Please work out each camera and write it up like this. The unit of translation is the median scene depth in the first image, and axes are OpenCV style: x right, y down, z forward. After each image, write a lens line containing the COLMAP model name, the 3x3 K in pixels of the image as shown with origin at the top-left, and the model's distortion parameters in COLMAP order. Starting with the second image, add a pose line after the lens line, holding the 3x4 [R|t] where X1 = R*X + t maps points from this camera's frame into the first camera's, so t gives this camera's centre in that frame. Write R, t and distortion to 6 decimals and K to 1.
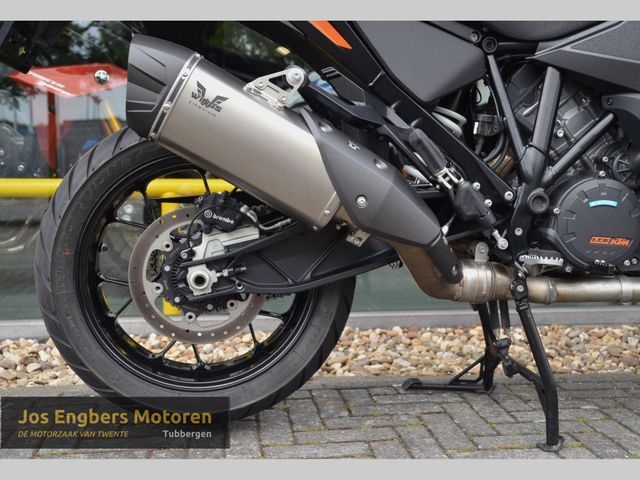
lens RADIAL K [[764.9, 0, 319.2], [0, 764.9, 238.9], [0, 0, 1]] dist [0.023950, 0.000000]
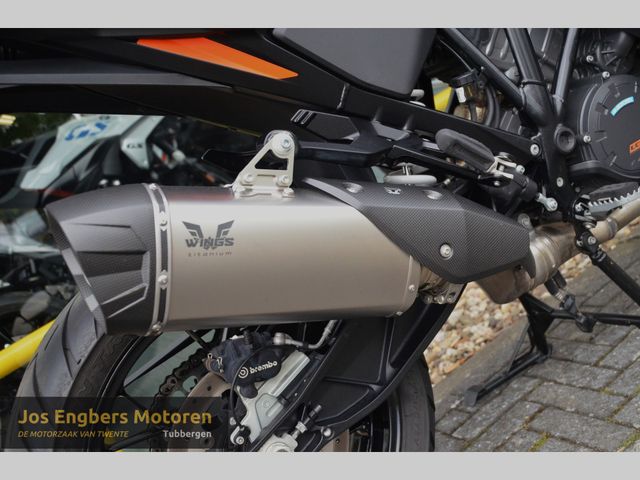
lens RADIAL K [[755.4, 0, 319.7], [0, 755.4, 239.3], [0, 0, 1]] dist [0.029918, 0.000000]
pose [[0.821029, -0.502822, 0.270337, -0.213705], [0.494221, 0.863058, 0.104293, -0.176740], [-0.285757, 0.047978, 0.957100, 0.306257]]
